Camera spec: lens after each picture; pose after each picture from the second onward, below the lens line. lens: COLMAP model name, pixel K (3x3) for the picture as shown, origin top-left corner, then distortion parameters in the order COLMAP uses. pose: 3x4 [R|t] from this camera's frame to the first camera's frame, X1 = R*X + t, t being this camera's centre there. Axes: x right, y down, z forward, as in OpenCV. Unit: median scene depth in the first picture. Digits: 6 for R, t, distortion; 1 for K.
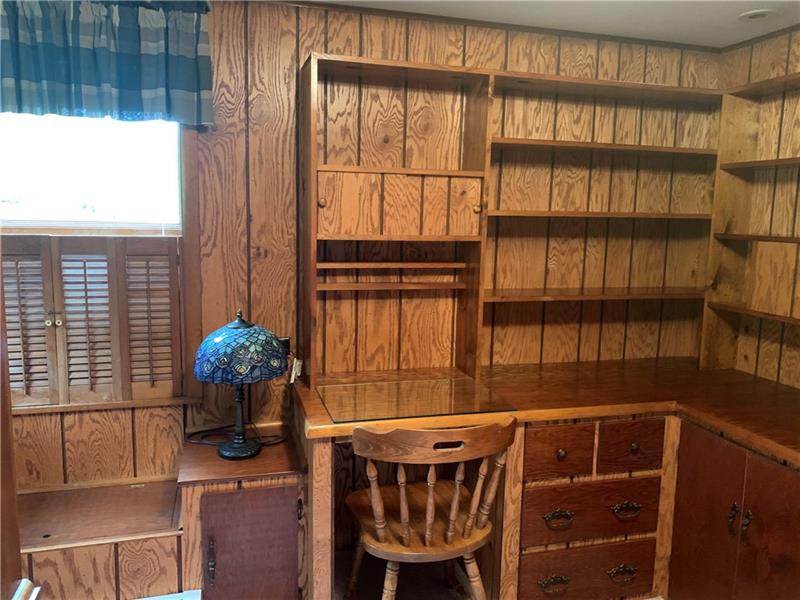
lens RADIAL K [[611.6, 0, 403.0], [0, 611.6, 294.6], [0, 0, 1]] dist [0.036829, -0.039909]
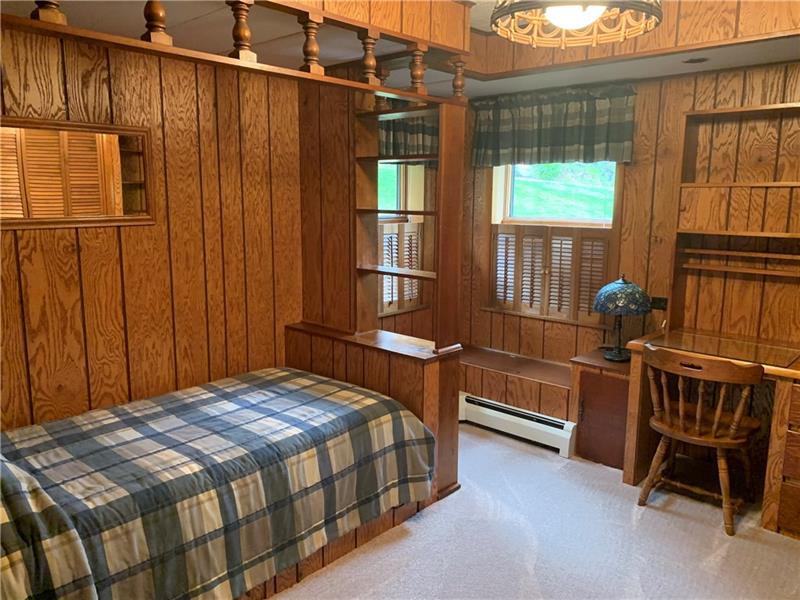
lens RADIAL K [[611.6, 0, 401.1], [0, 611.6, 298.8], [0, 0, 1]] dist [0.036829, -0.039909]
pose [[0.528349, 0.124868, -0.839795, 0.745615], [-0.114096, 0.990596, 0.075508, 0.033829], [0.841326, 0.055922, 0.537627, -0.360978]]
